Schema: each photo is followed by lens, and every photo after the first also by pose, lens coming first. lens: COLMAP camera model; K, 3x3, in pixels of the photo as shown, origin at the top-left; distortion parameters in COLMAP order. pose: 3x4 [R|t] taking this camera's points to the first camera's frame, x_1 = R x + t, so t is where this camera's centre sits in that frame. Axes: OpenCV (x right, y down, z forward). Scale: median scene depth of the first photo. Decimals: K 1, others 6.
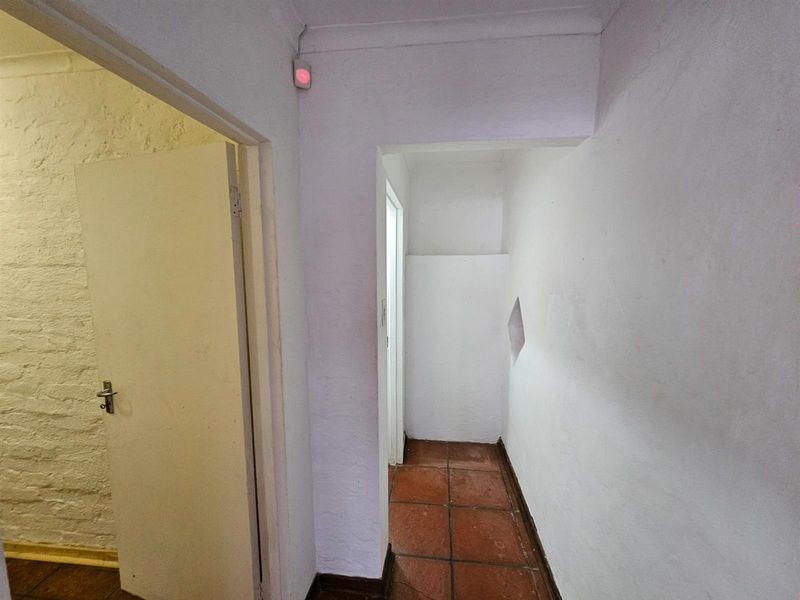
lens RADIAL K [[324.9, 0, 402.9], [0, 324.9, 301.3], [0, 0, 1]] dist [-0.003557, 0.001381]
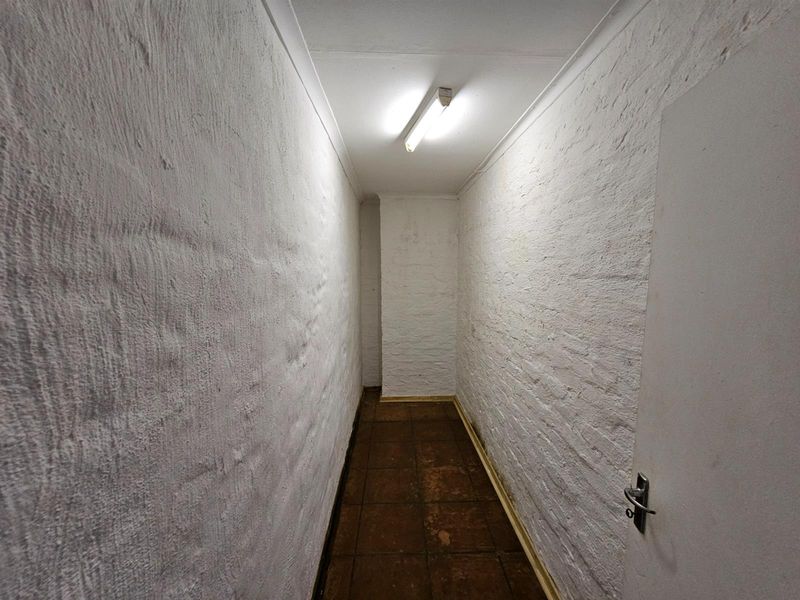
lens RADIAL K [[324.9, 0, 402.0], [0, 324.9, 302.5], [0, 0, 1]] dist [-0.003557, 0.001381]
pose [[0.133346, 0.096329, -0.986377, -0.380941], [-0.128170, 0.988583, 0.079218, -0.047791], [0.982747, 0.115860, 0.144171, 0.405223]]
